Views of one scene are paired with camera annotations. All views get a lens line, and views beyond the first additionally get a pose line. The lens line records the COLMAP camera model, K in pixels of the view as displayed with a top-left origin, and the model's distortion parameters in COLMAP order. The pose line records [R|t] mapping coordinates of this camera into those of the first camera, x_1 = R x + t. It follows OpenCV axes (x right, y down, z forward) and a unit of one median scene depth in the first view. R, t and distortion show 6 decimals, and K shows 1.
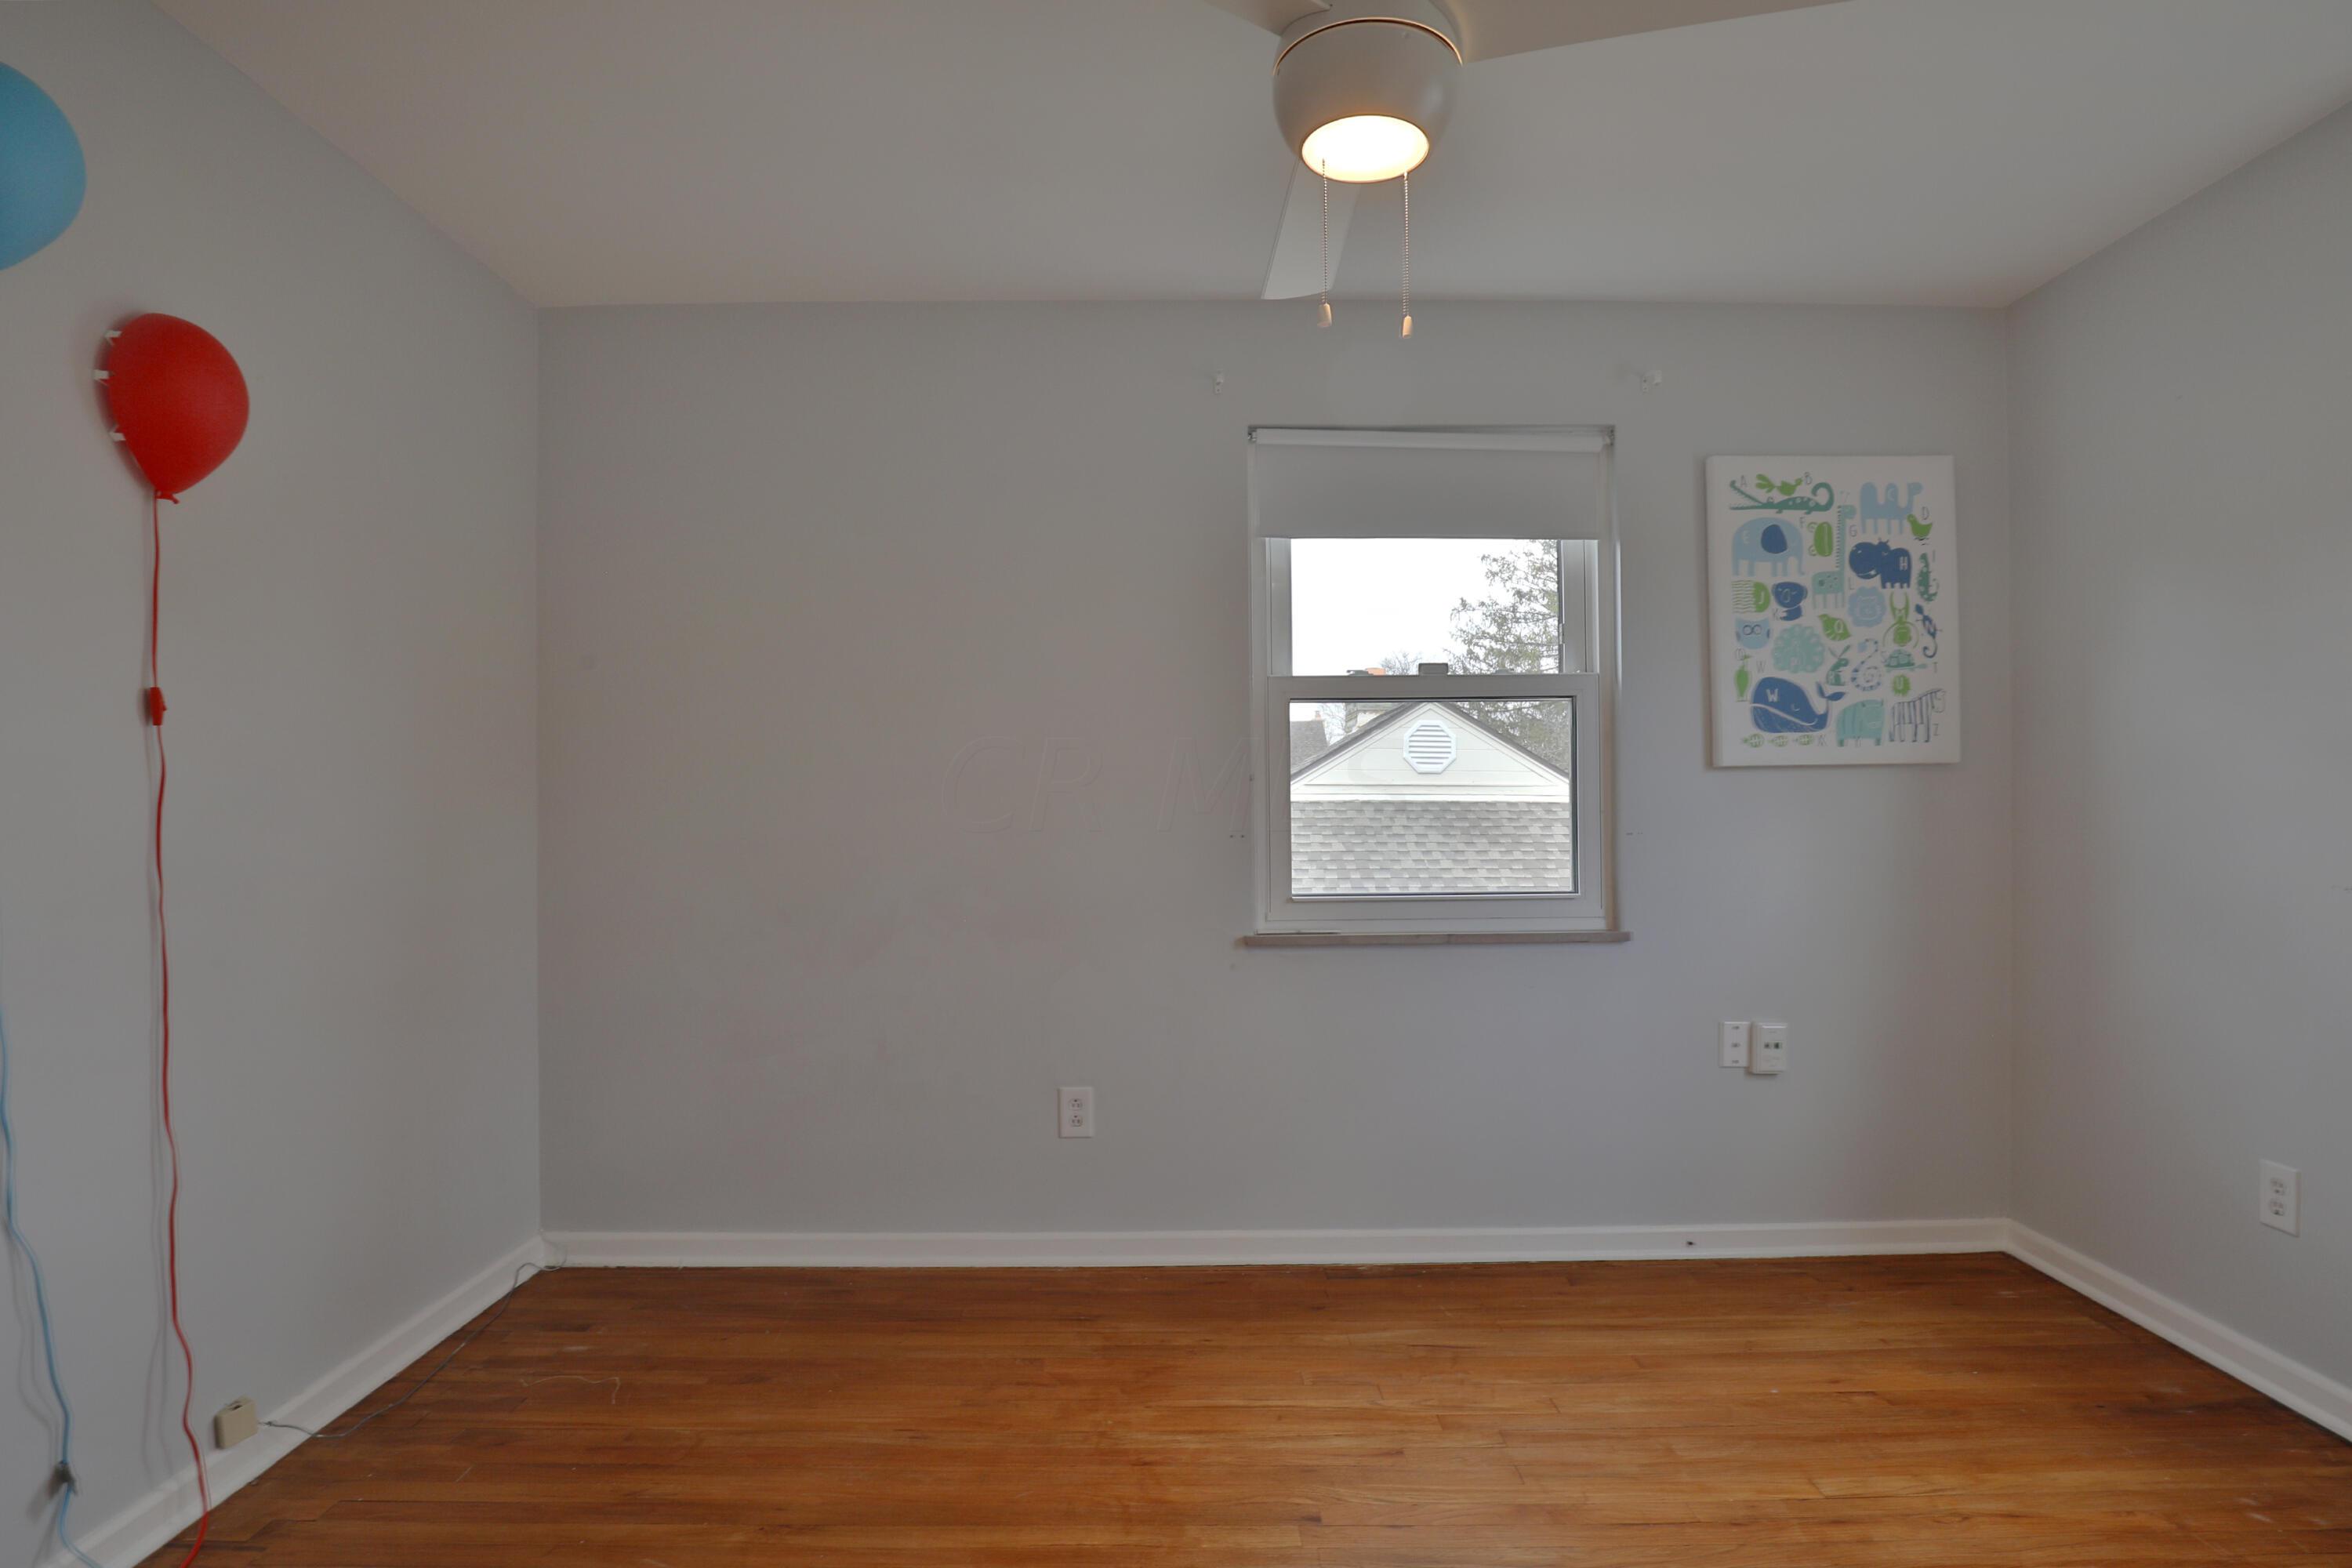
lens RADIAL K [[1232.5, 0, 1183.1], [0, 1232.5, 791.8], [0, 0, 1]] dist [-0.022169, 0.000492]
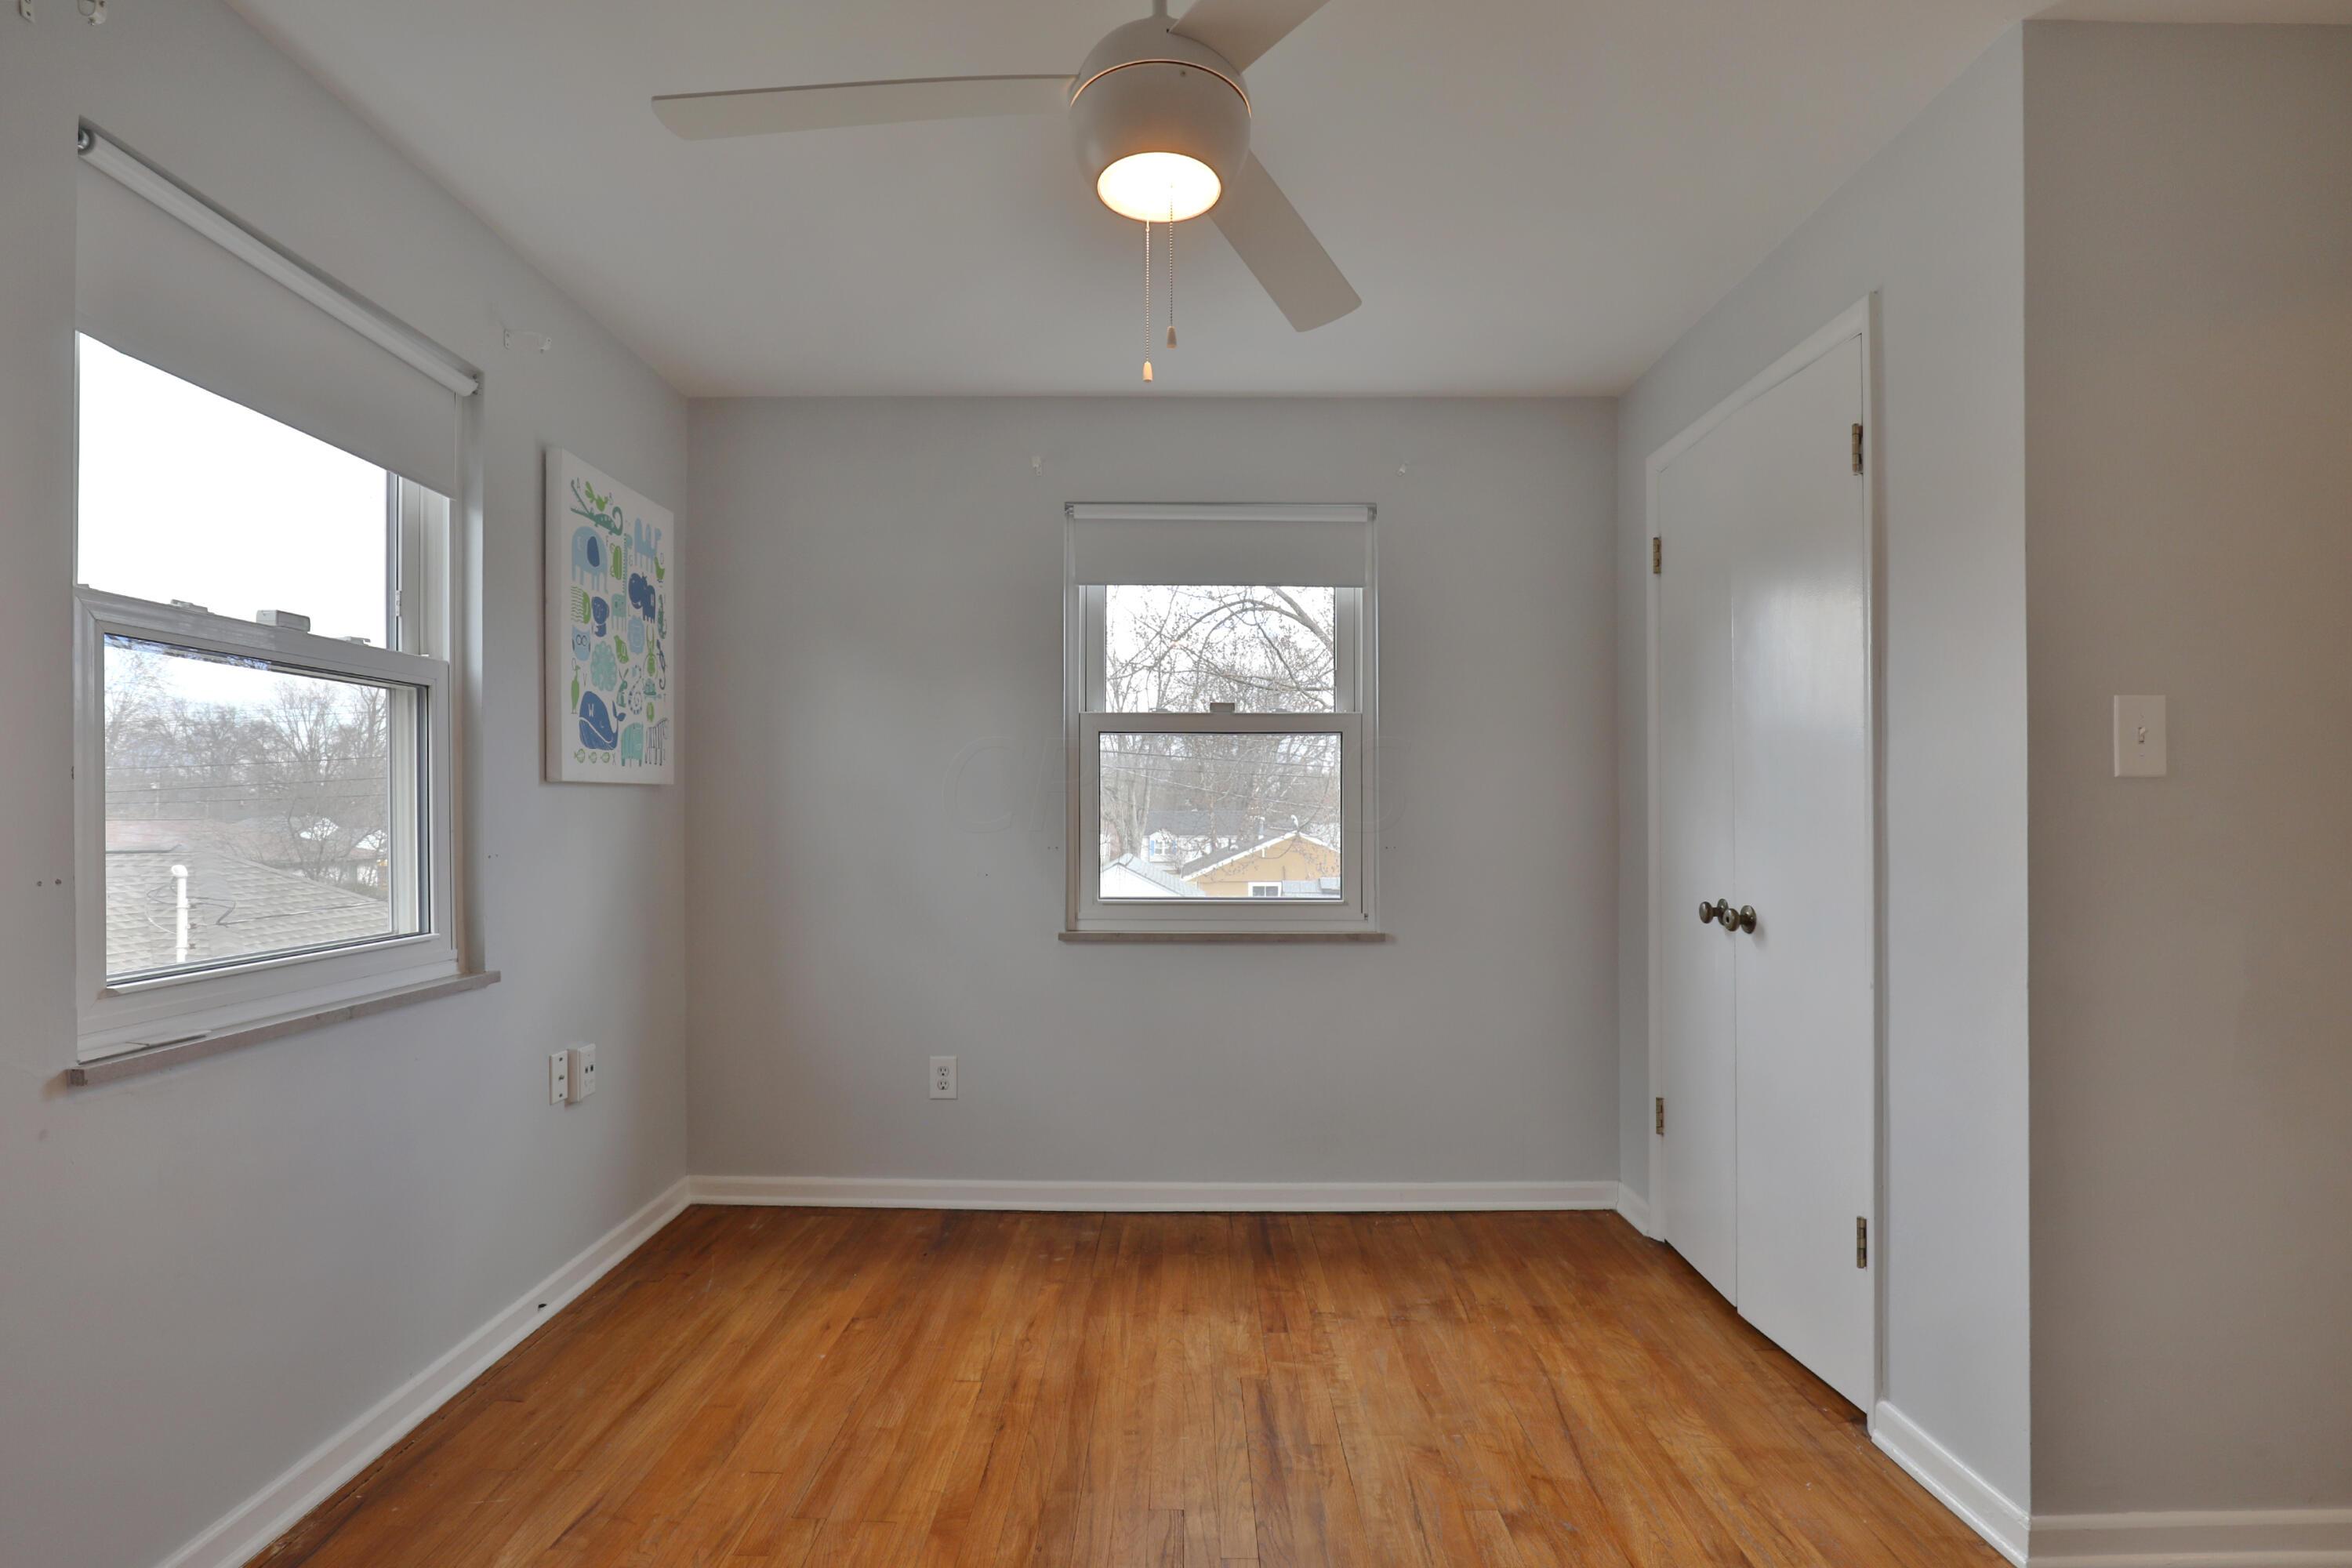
lens RADIAL K [[1157.8, 0, 1178.2], [0, 1157.8, 801.7], [0, 0, 1]] dist [-0.020411, -0.001097]
pose [[0.020060, 0.017412, 0.999647, -0.426848], [-0.012042, 0.999780, -0.017173, 0.004416], [-0.999726, -0.011694, 0.020265, 0.512096]]
